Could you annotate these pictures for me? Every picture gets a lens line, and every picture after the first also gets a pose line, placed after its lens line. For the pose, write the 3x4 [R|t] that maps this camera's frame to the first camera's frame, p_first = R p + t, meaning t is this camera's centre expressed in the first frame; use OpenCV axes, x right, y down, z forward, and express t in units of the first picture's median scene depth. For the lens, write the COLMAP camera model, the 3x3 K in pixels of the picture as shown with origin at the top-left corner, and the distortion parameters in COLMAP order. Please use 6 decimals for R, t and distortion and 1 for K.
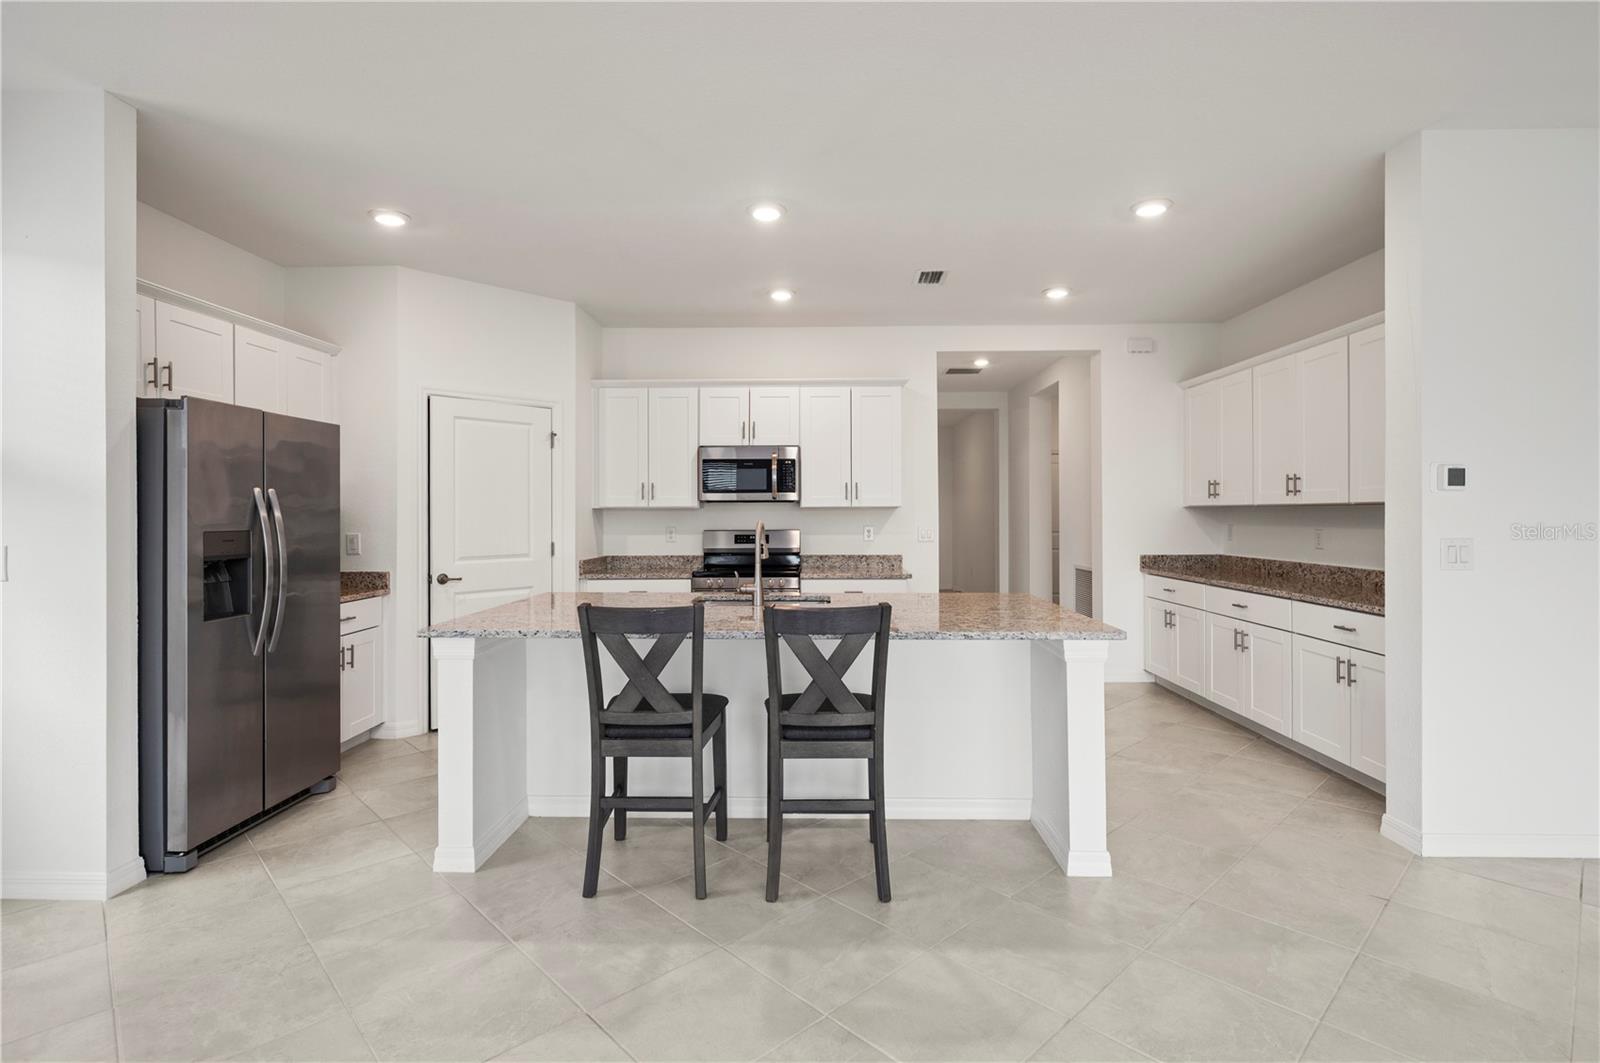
lens RADIAL K [[774.0, 0, 802.1], [0, 774.0, 517.6], [0, 0, 1]] dist [0.000713, -0.000438]
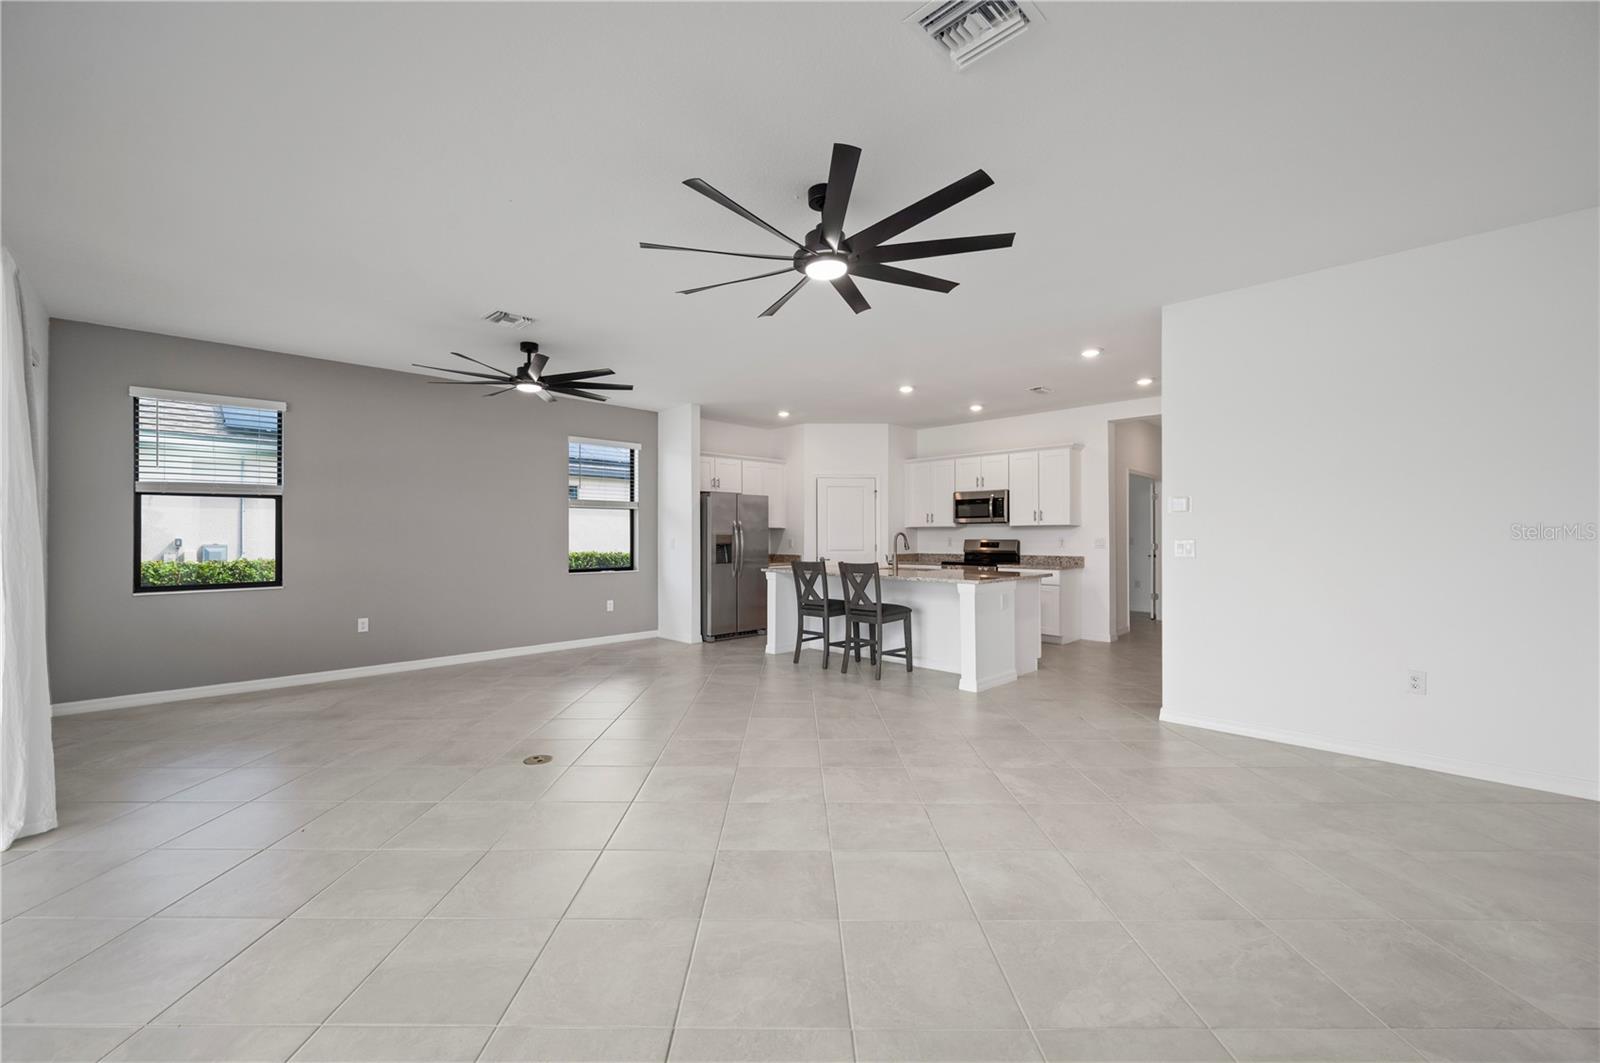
lens RADIAL K [[638.5, 0, 795.9], [0, 638.5, 531.6], [0, 0, 1]] dist [-0.000792, -0.000116]
pose [[0.719974, -0.003473, -0.693993, 0.763462], [-0.004005, 0.999950, -0.009159, 0.016377], [0.693990, 0.009374, 0.719924, -0.385826]]
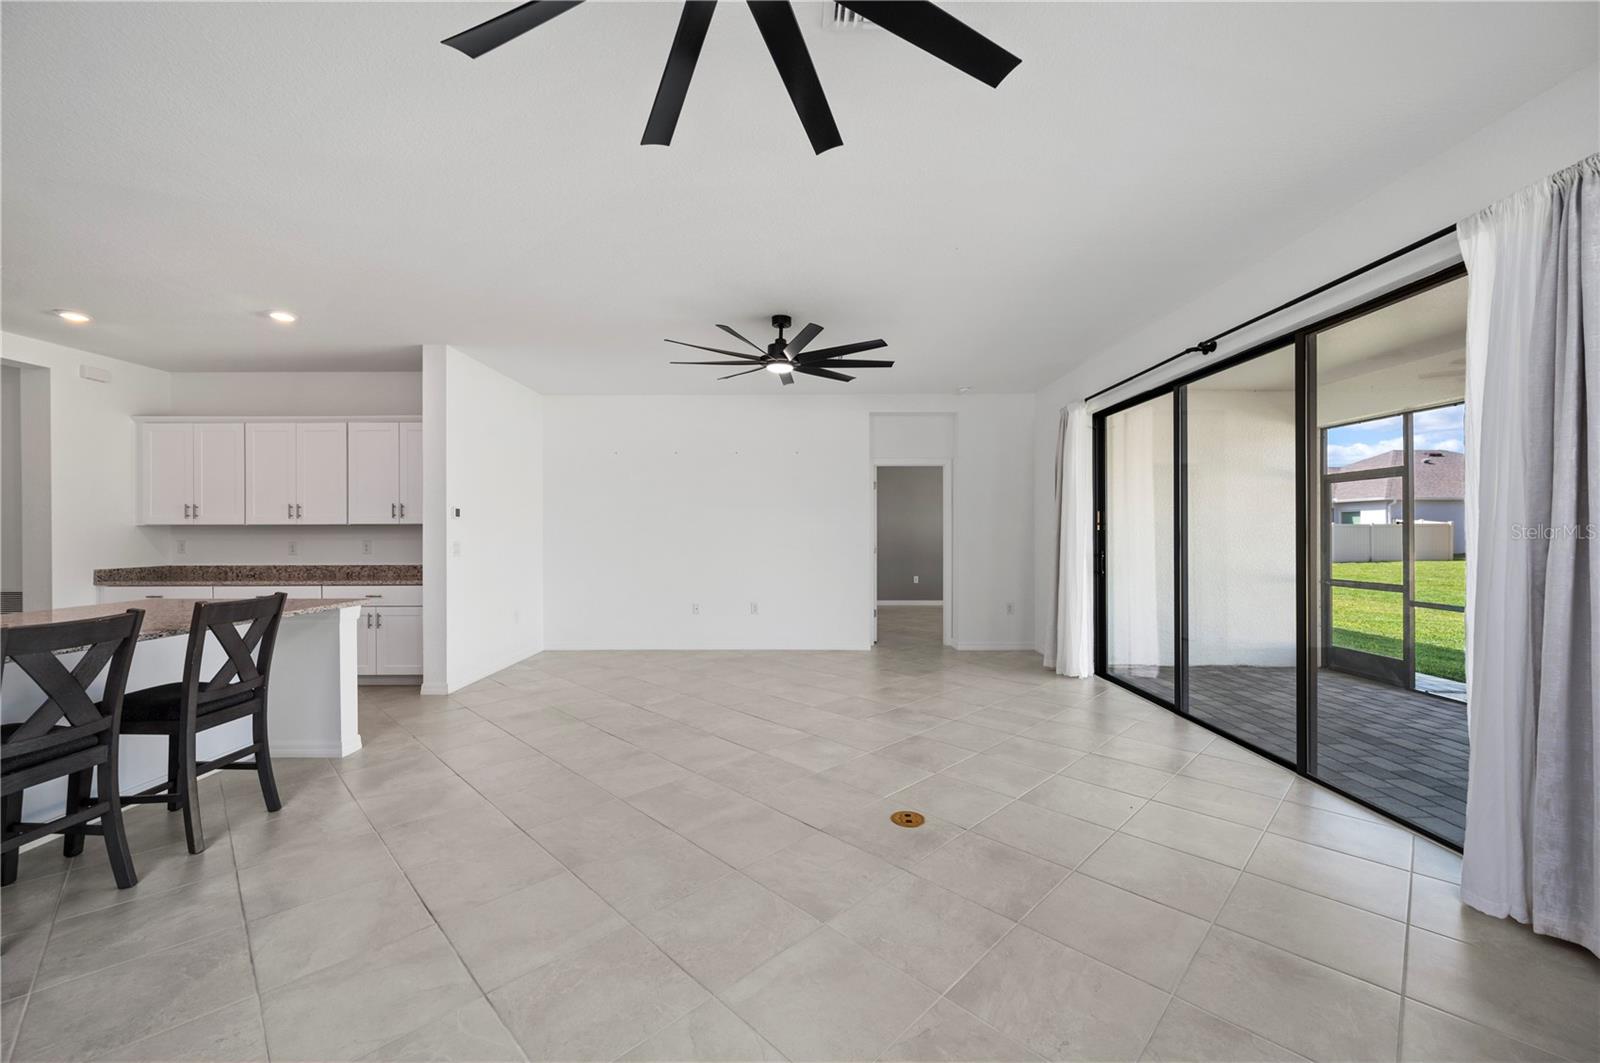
lens RADIAL K [[638.5, 0, 795.9], [0, 638.5, 531.6], [0, 0, 1]] dist [-0.000792, -0.000116]
pose [[-0.010137, 0.002613, 0.999945, -0.579308], [0.007934, 0.999965, -0.002533, 0.006797], [-0.999917, 0.007907, -0.010157, 0.049391]]
